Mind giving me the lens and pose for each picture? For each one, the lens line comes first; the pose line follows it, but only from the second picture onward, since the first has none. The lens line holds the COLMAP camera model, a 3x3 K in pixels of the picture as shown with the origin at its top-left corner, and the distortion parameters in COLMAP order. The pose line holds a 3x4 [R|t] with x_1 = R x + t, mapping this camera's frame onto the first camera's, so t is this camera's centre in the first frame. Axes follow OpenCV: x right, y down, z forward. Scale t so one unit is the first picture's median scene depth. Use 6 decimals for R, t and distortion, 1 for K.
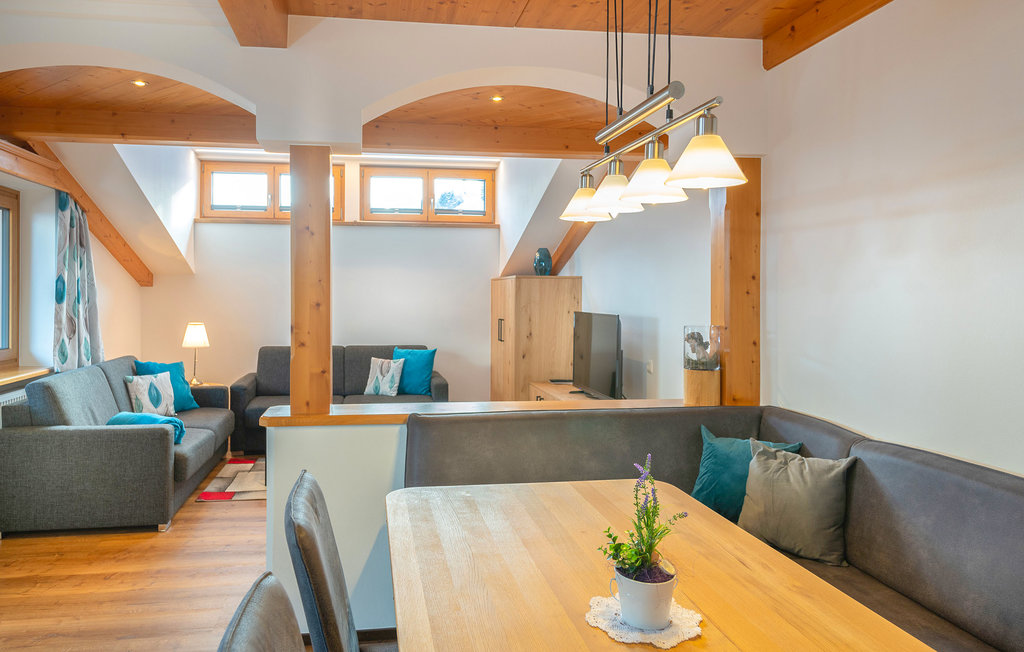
lens RADIAL K [[645.4, 0, 444.6], [0, 645.4, 293.5], [0, 0, 1]] dist [0.010015, -0.004341]
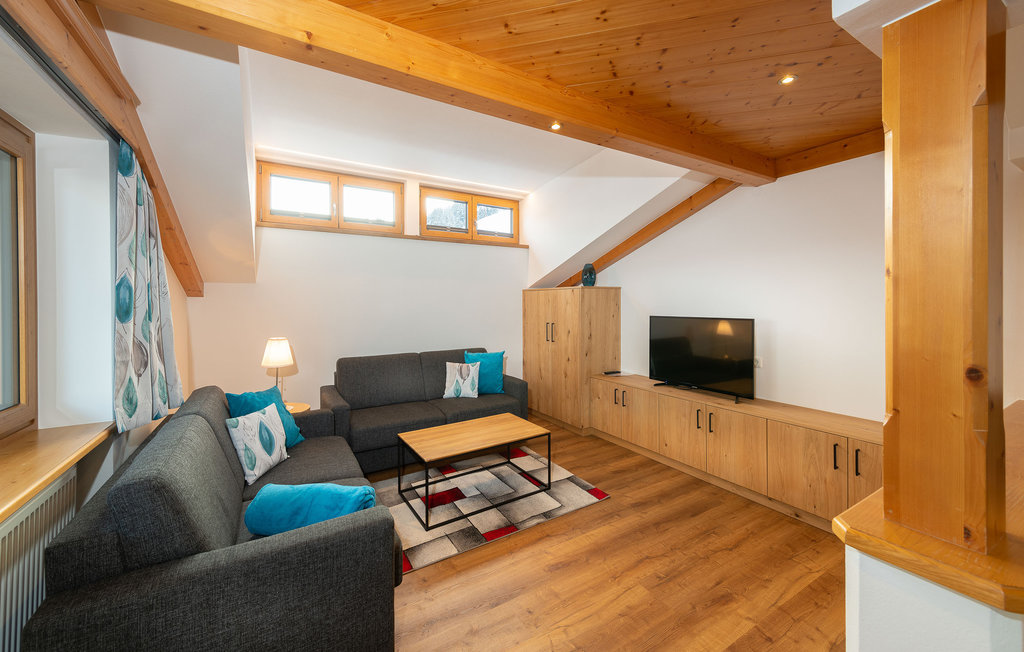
lens RADIAL K [[415.6, 0, 521.2], [0, 415.6, 302.2], [0, 0, 1]] dist [0.007472, -0.000101]
pose [[0.930340, -0.009010, 0.366586, -0.361656], [0.008746, 0.999959, 0.002379, -0.001340], [-0.366593, 0.000993, 0.930381, 0.451967]]
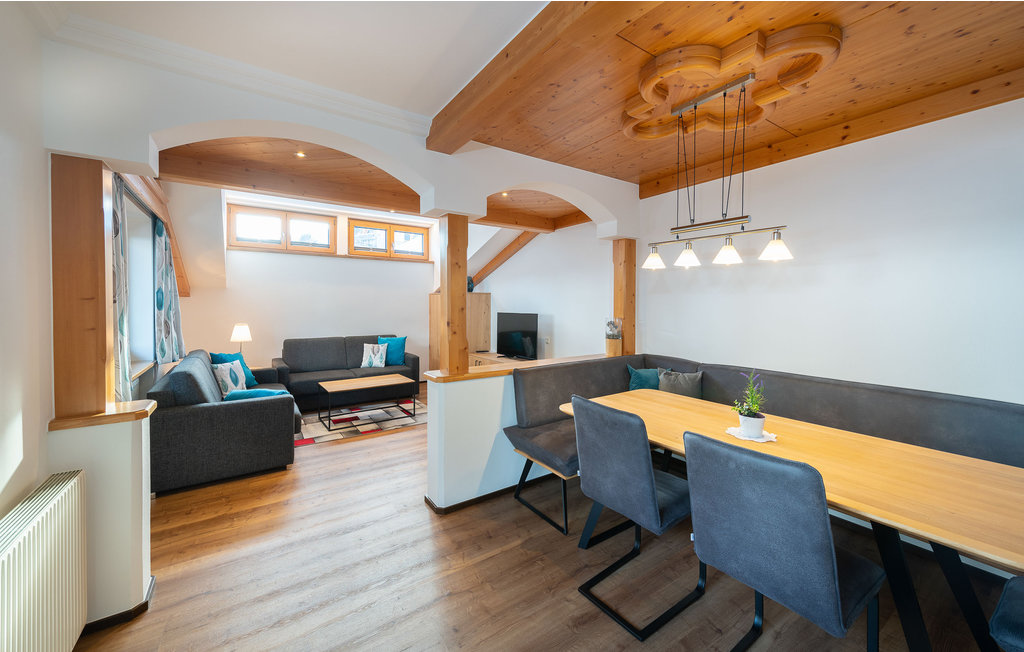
lens RADIAL K [[382.7, 0, 510.9], [0, 382.7, 306.5], [0, 0, 1]] dist [0.000520, 0.000081]
pose [[0.897944, -0.004721, 0.440084, -0.290104], [-0.000030, 0.999942, 0.010789, 0.000070], [-0.440110, -0.009701, 0.897892, 0.025529]]
